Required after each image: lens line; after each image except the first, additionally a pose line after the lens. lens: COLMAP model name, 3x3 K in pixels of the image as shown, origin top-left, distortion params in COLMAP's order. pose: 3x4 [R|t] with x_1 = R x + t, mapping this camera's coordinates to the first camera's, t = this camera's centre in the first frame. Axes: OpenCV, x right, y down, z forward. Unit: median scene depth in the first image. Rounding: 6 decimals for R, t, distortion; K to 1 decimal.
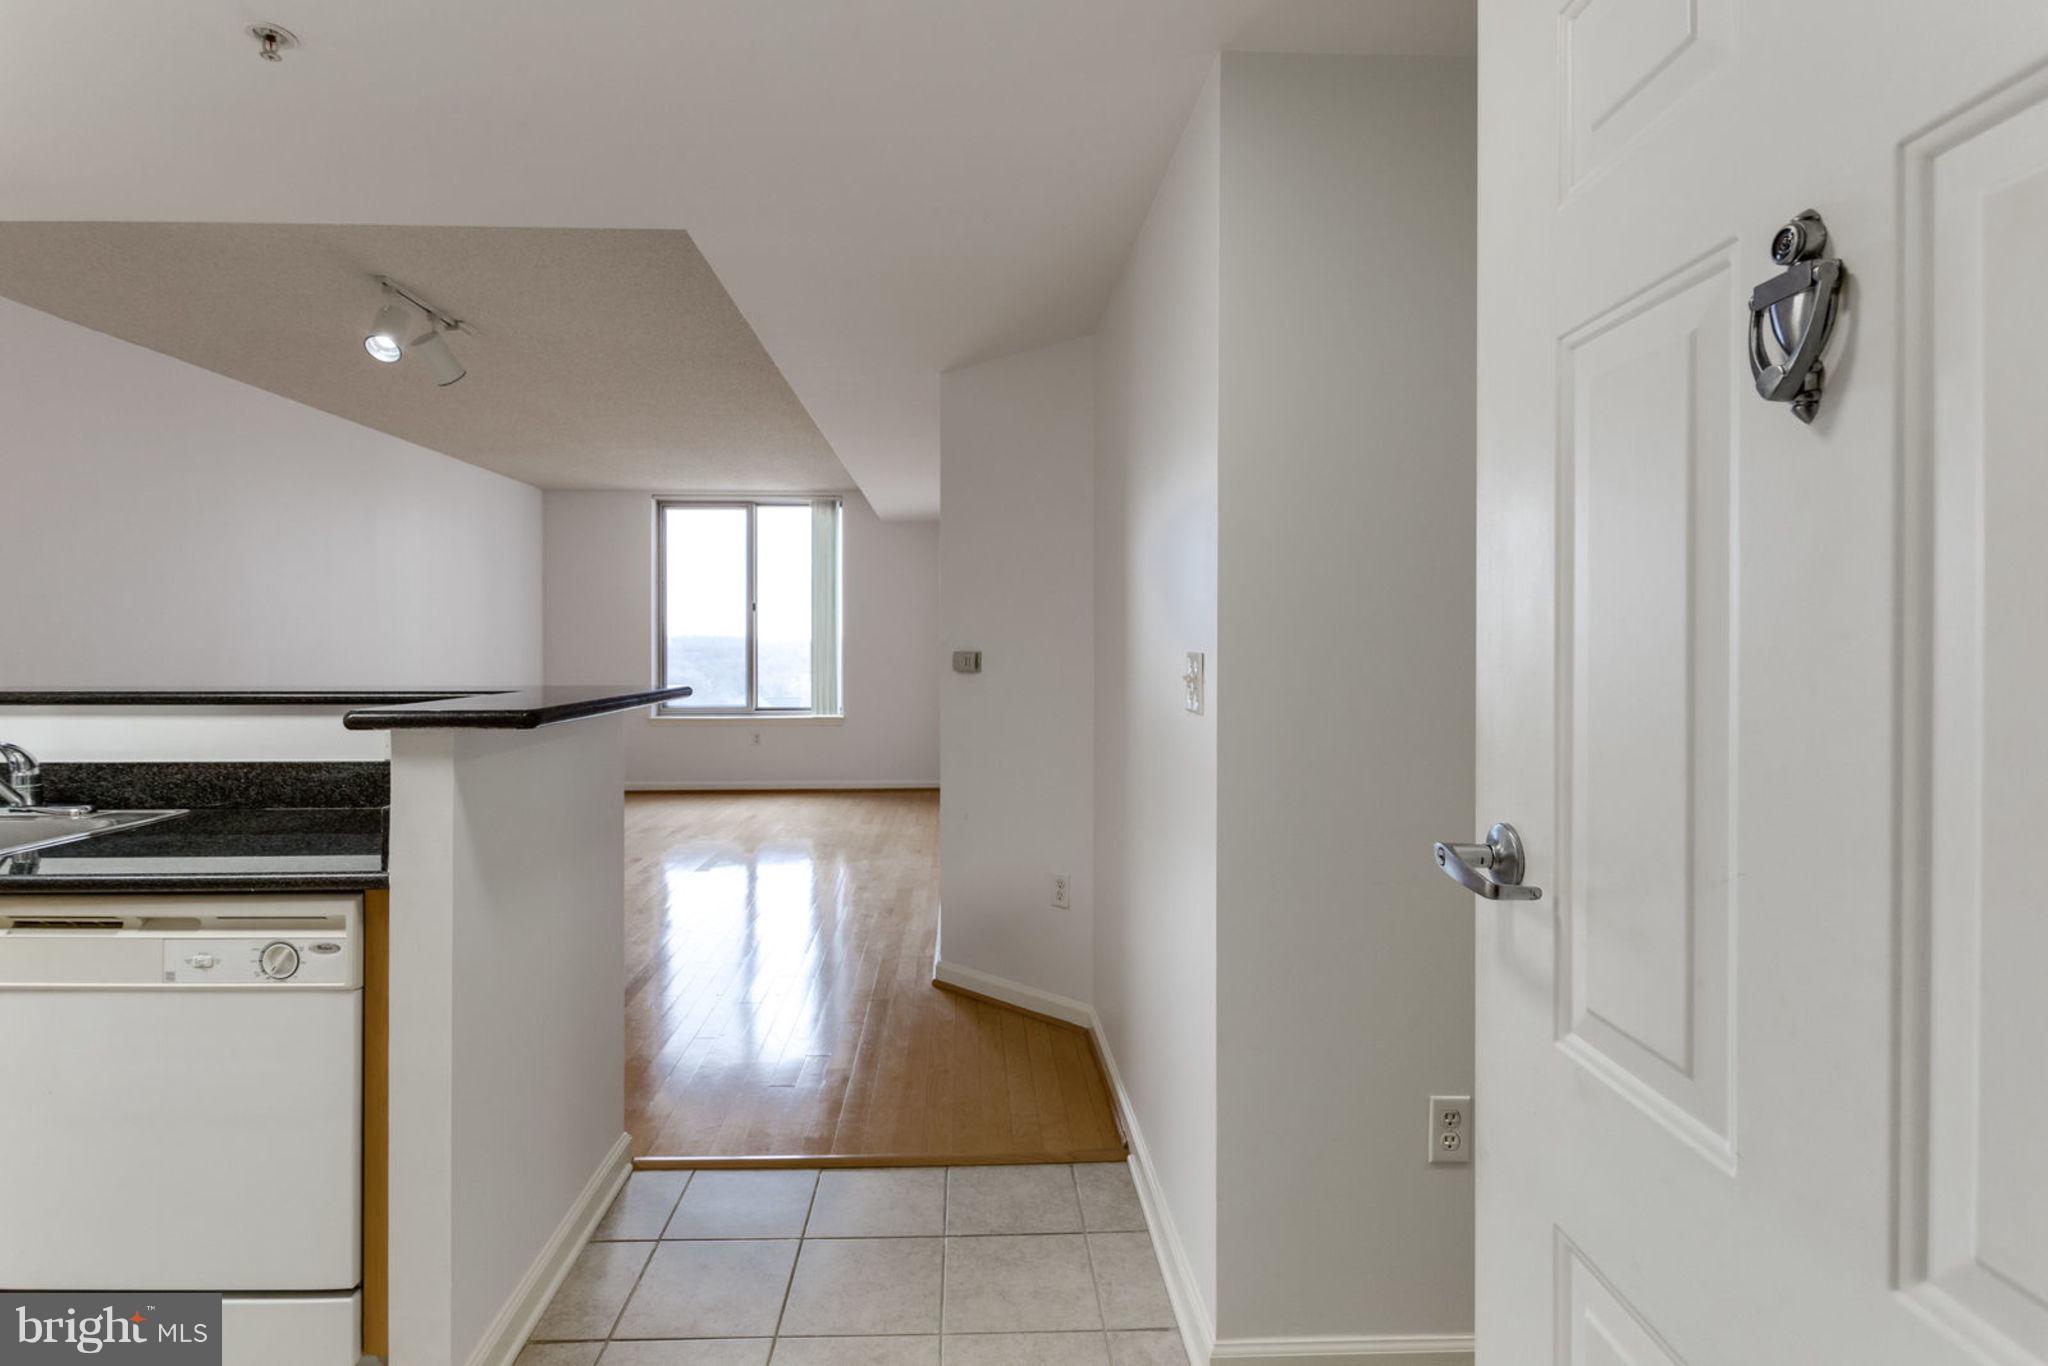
lens RADIAL K [[1005.5, 0, 1021.8], [0, 1005.5, 701.0], [0, 0, 1]] dist [0.002026, 0.000472]
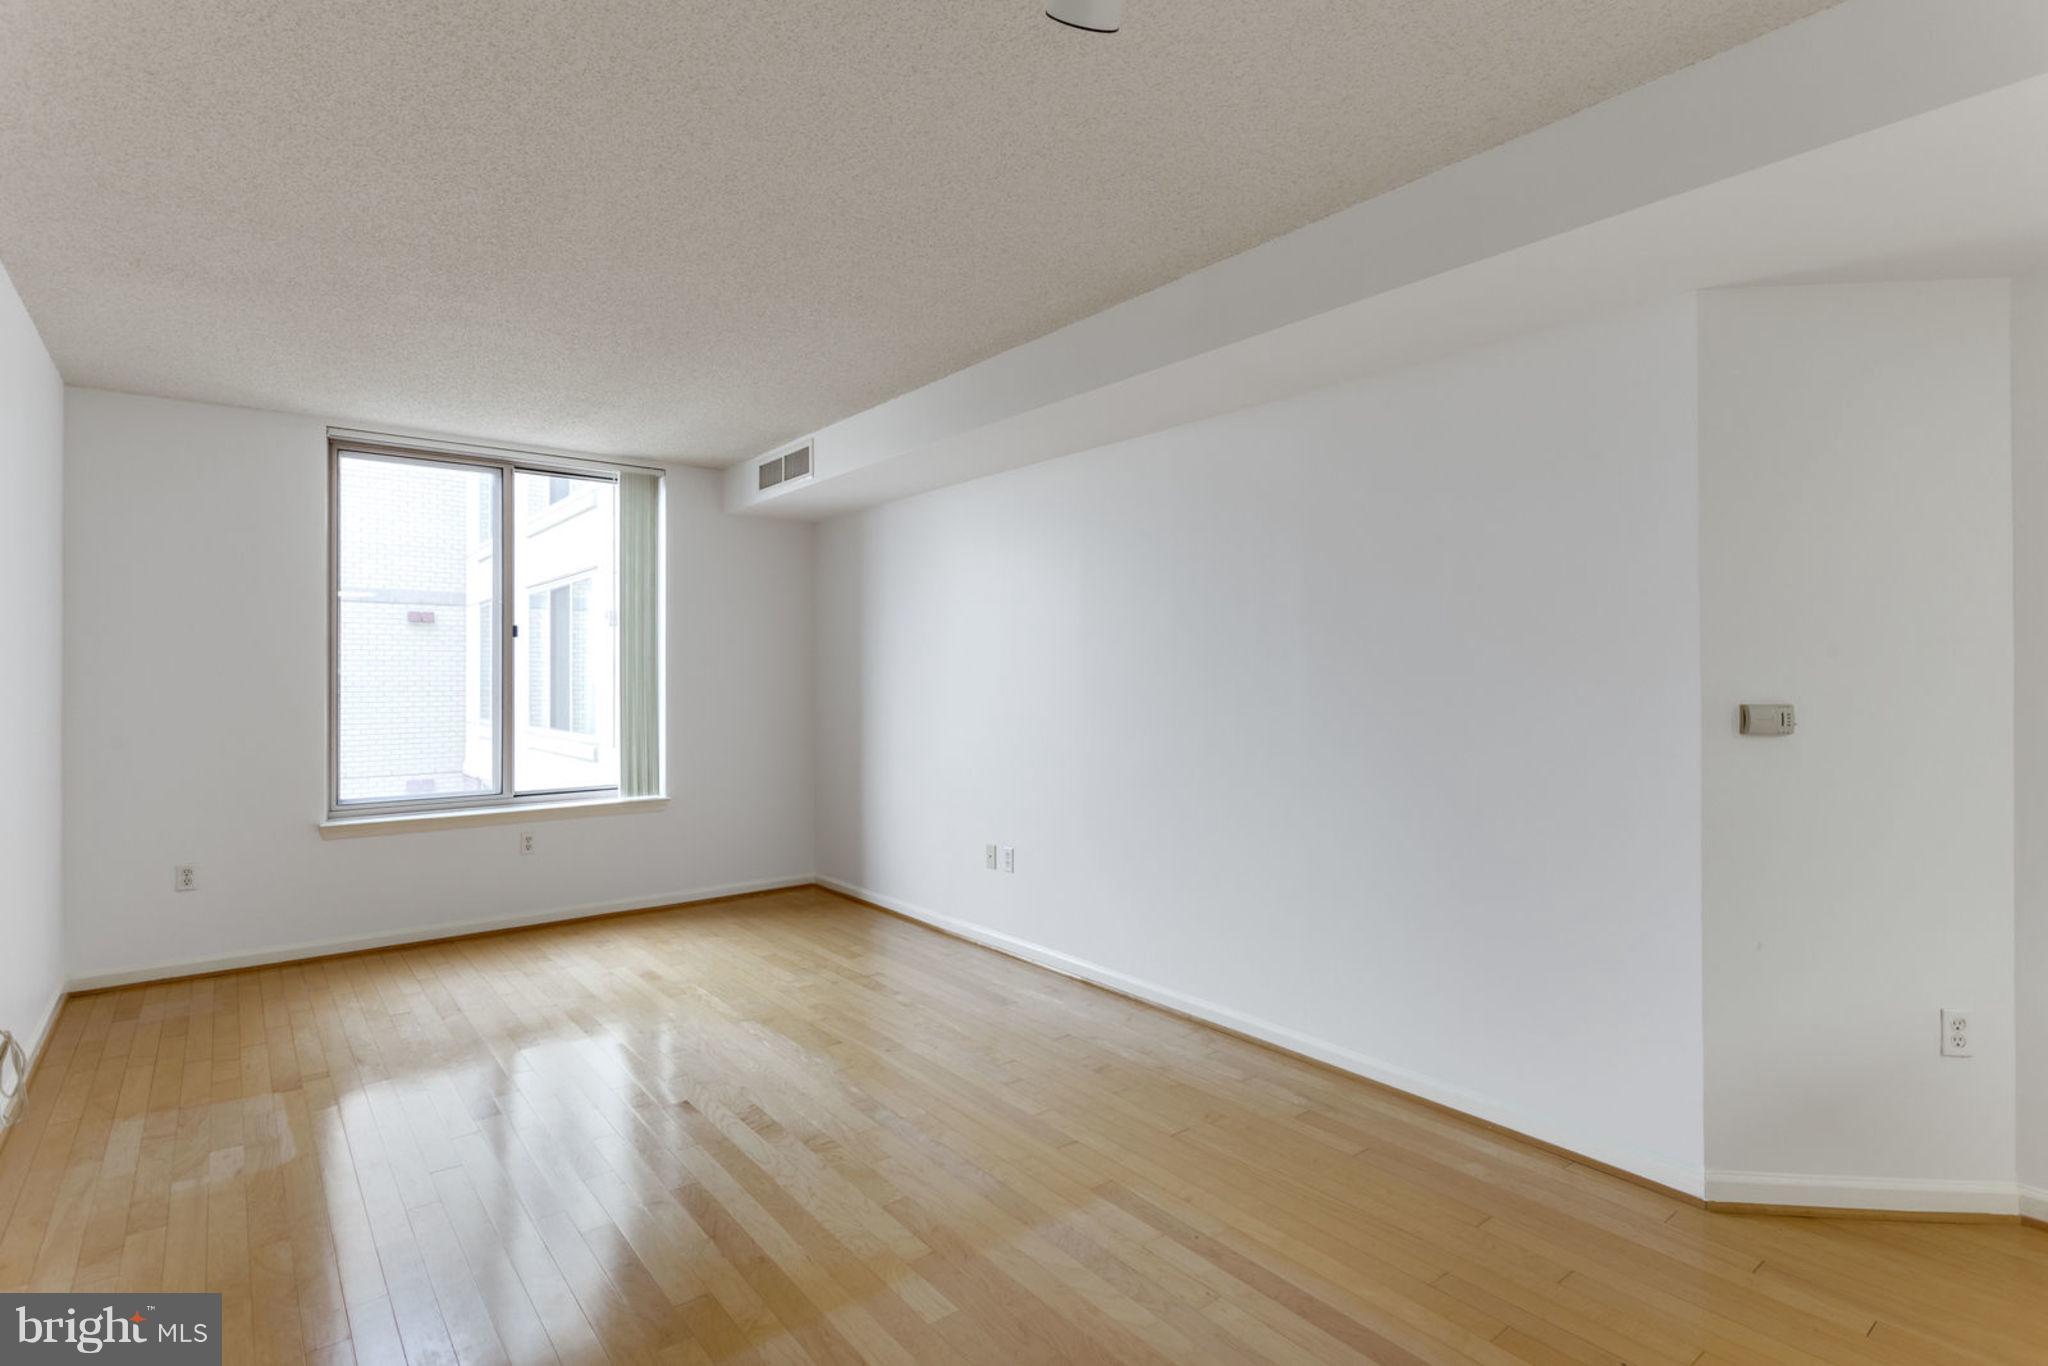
lens RADIAL K [[1015.3, 0, 991.9], [0, 1015.3, 684.9], [0, 0, 1]] dist [0.015449, 0.000074]
pose [[0.801476, -0.001038, 0.598026, -0.880857], [0.035519, 0.998316, -0.045870, -0.050882], [-0.596971, 0.058005, 0.800163, 0.725545]]
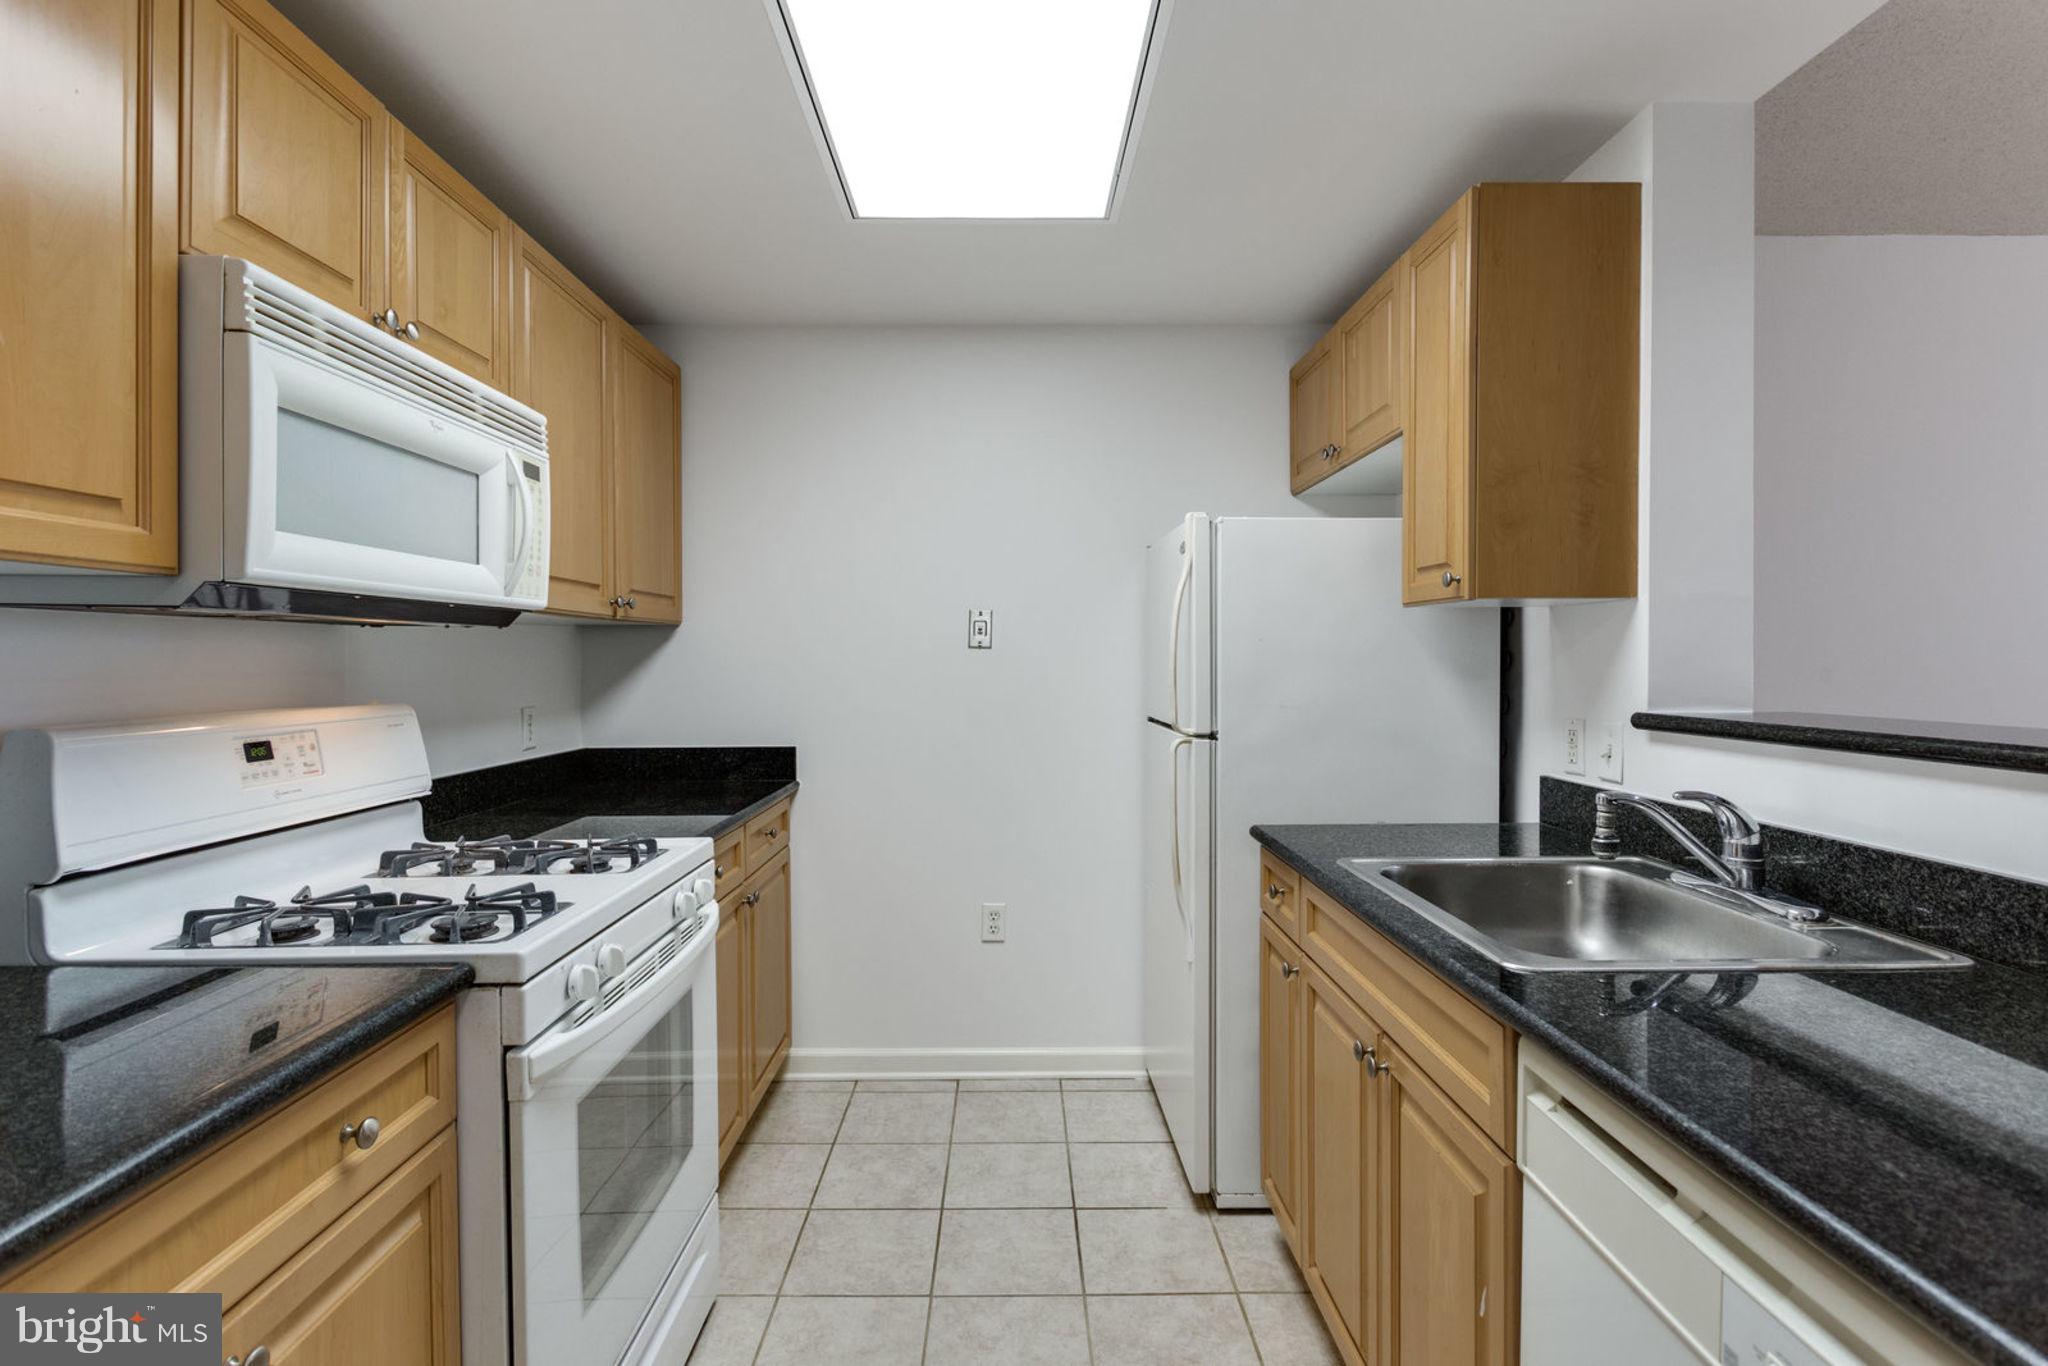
lens RADIAL K [[1001.3, 0, 1005.3], [0, 1001.3, 673.6], [0, 0, 1]] dist [0.000814, -0.000624]
pose [[-0.032048, 0.017356, -0.999336, -0.171803], [-0.055589, 0.998271, 0.019120, -0.015962], [0.997939, 0.056165, -0.031028, 0.302879]]
